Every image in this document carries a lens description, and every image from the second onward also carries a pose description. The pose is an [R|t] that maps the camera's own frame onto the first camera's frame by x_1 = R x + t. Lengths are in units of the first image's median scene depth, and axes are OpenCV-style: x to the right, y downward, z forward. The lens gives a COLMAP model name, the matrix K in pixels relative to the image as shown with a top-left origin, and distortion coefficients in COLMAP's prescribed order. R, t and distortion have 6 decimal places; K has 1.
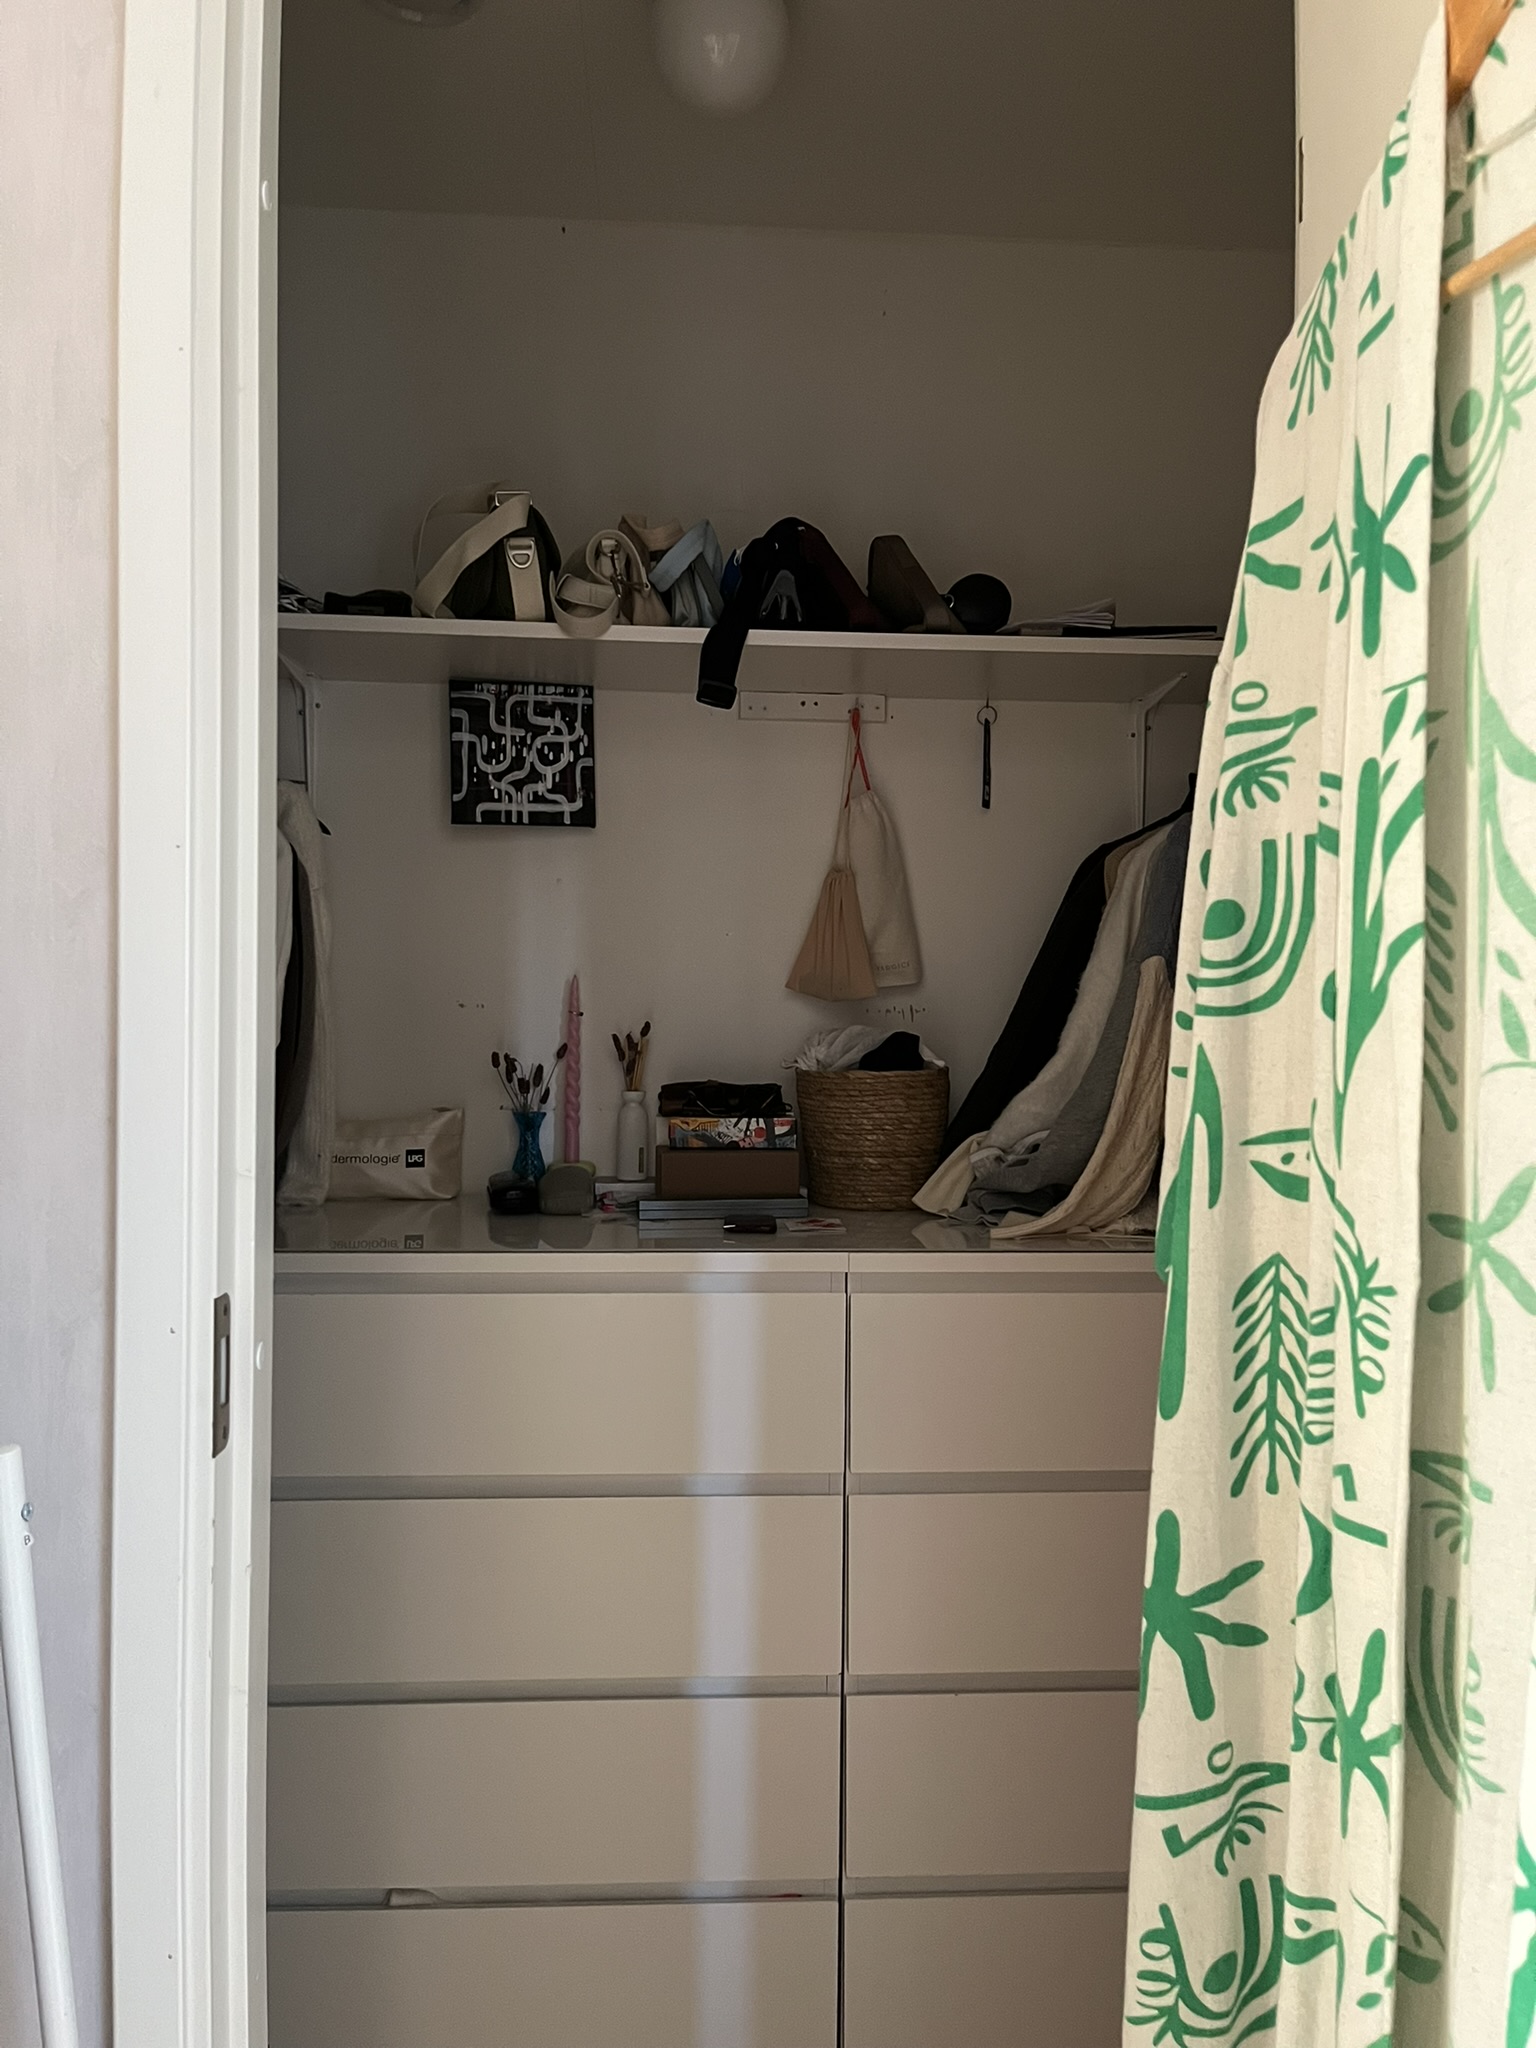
lens RADIAL K [[1549.5, 0, 787.1], [0, 1549.5, 1002.4], [0, 0, 1]] dist [0.061416, -0.086970]
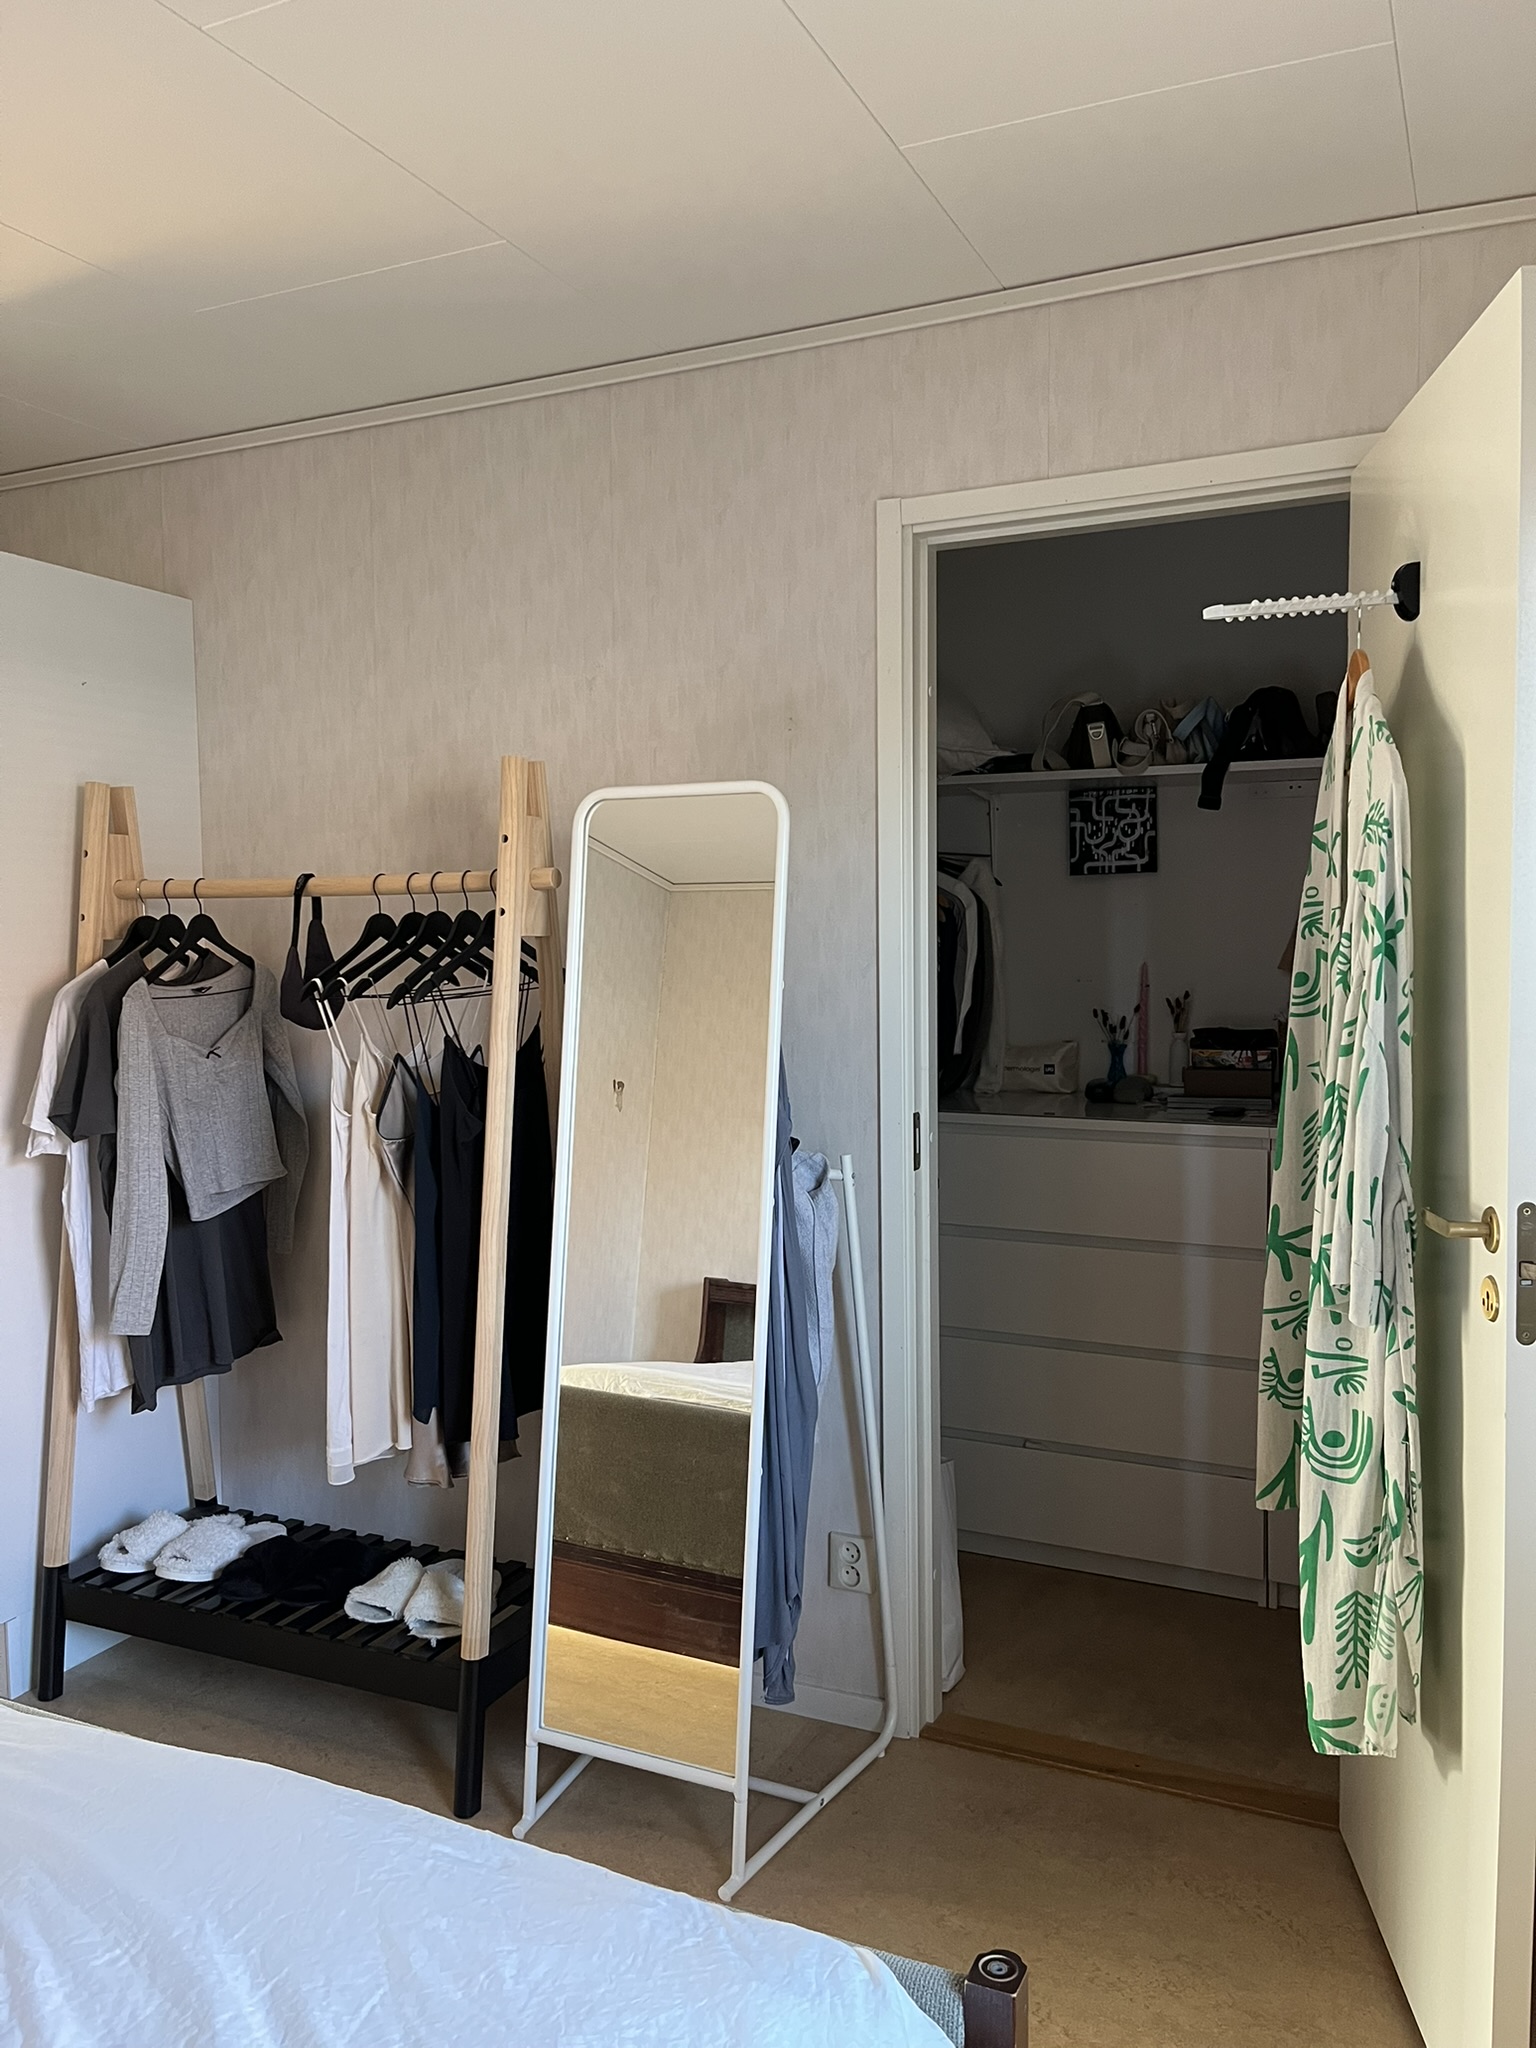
lens RADIAL K [[1549.5, 0, 766.6], [0, 1549.5, 1010.2], [0, 0, 1]] dist [0.061416, -0.086970]
pose [[0.889523, 0.006151, -0.456850, 0.268898], [0.019397, 0.998499, 0.051211, -0.060776], [0.456479, -0.054415, 0.888069, -0.679330]]
